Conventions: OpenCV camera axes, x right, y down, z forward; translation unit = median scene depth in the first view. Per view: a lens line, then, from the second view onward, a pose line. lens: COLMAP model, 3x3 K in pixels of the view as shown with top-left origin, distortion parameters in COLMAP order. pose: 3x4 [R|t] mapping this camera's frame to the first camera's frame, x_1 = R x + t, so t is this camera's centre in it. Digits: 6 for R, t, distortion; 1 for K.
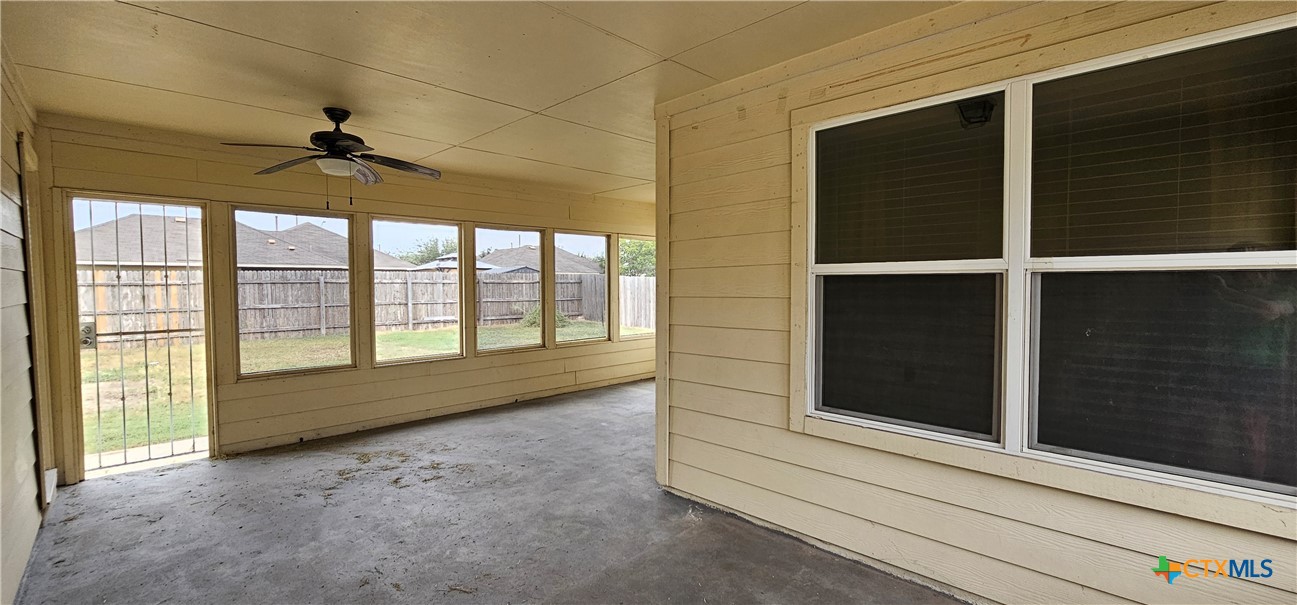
lens RADIAL K [[532.4, 0, 648.5], [0, 532.4, 302.5], [0, 0, 1]] dist [-0.003099, -0.000243]
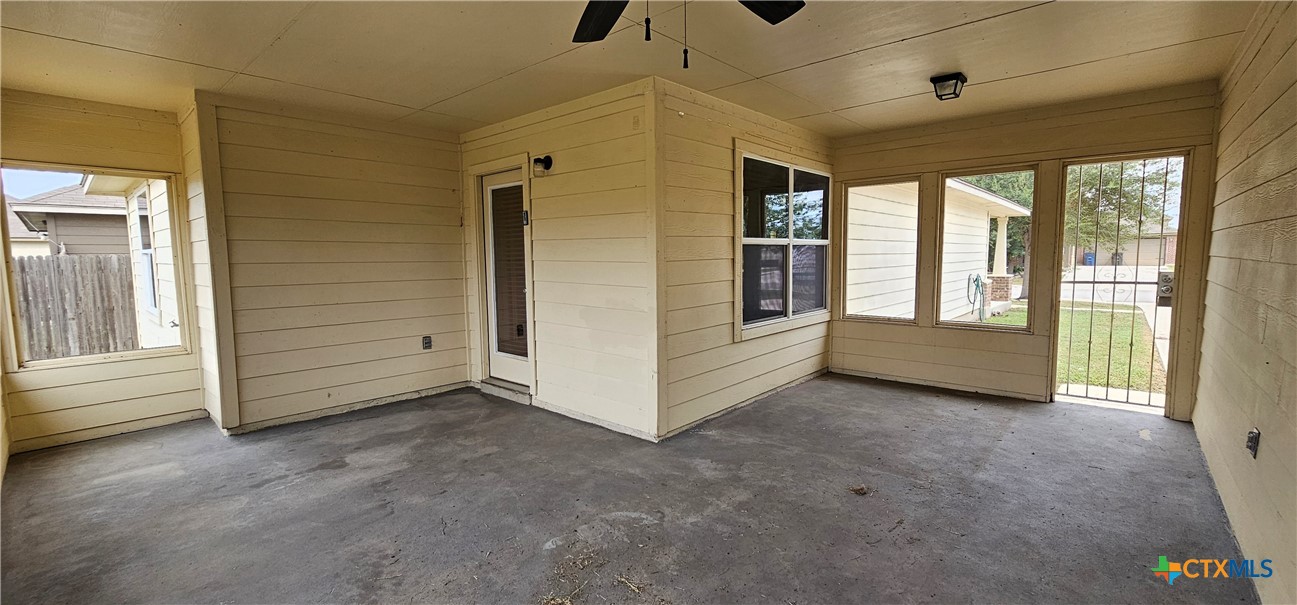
lens RADIAL K [[532.4, 0, 648.5], [0, 532.4, 302.5], [0, 0, 1]] dist [-0.003099, -0.000243]
pose [[-0.054831, -0.088629, 0.994554, -1.560788], [0.048151, 0.994659, 0.091293, -0.042551], [-0.997334, 0.052895, -0.050271, 1.619184]]
